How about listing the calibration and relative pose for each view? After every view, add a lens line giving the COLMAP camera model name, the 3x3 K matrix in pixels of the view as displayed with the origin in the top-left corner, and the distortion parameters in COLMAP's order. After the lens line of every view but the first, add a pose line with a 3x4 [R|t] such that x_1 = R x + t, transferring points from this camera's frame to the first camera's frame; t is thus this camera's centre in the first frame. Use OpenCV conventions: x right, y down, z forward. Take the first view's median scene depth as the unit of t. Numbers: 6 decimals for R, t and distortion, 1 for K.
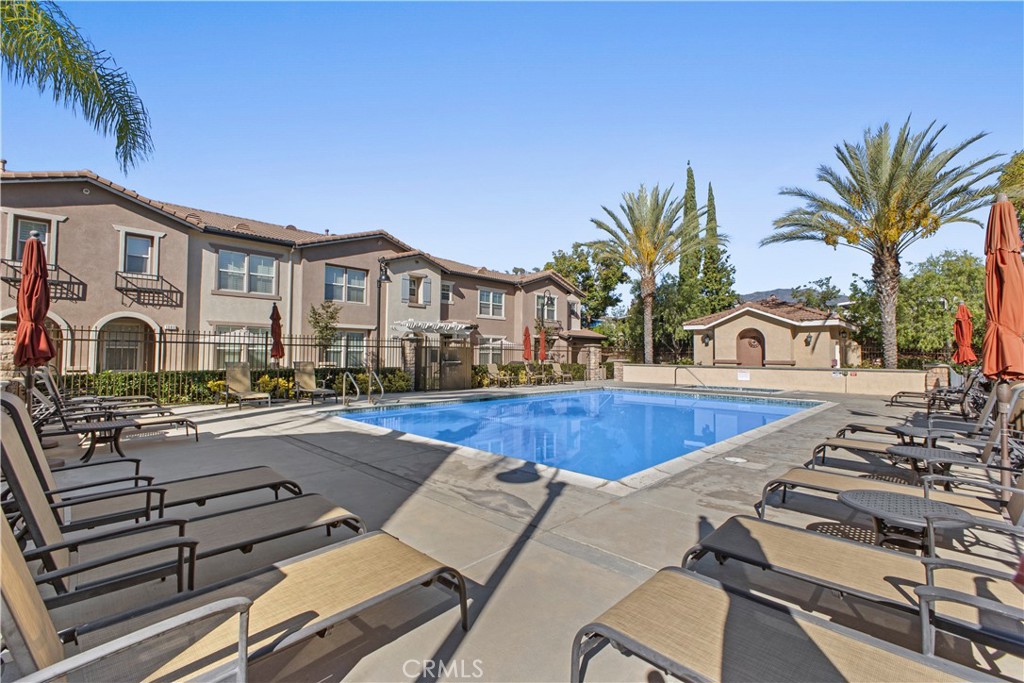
lens RADIAL K [[441.2, 0, 512.0], [0, 441.2, 341.5], [0, 0, 1]] dist [-0.001263, -0.000083]
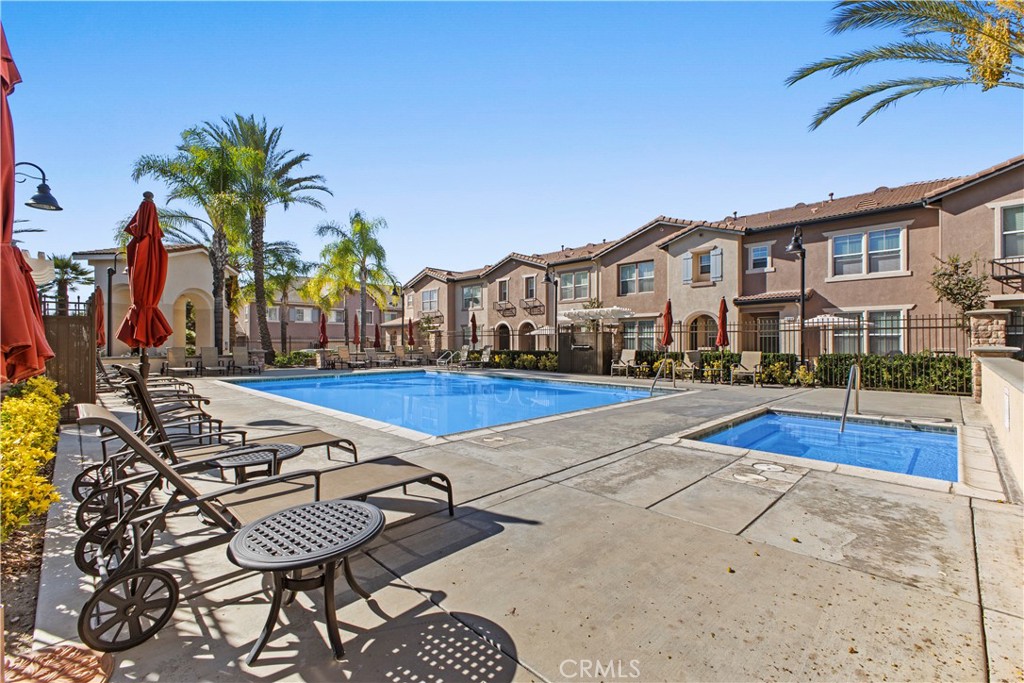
lens RADIAL K [[441.2, 0, 512.0], [0, 441.2, 341.5], [0, 0, 1]] dist [-0.001263, -0.000083]
pose [[-0.019812, -0.009990, -0.999754, 0.670044], [0.031737, 0.999440, -0.010616, 0.029259], [0.999300, -0.031940, -0.019484, 0.633427]]
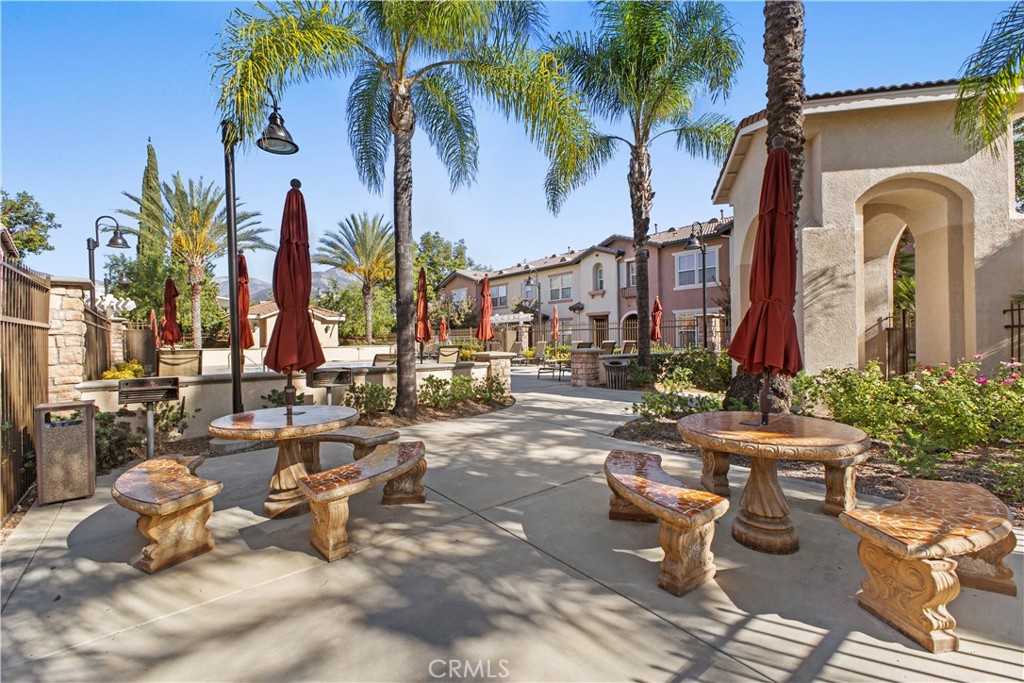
lens RADIAL K [[441.2, 0, 512.0], [0, 441.2, 341.5], [0, 0, 1]] dist [-0.001263, -0.000083]
pose [[0.113379, -0.014068, 0.993452, -0.704959], [-0.018015, 0.999706, 0.016213, 0.003619], [-0.993388, -0.019736, 0.113092, 0.144195]]
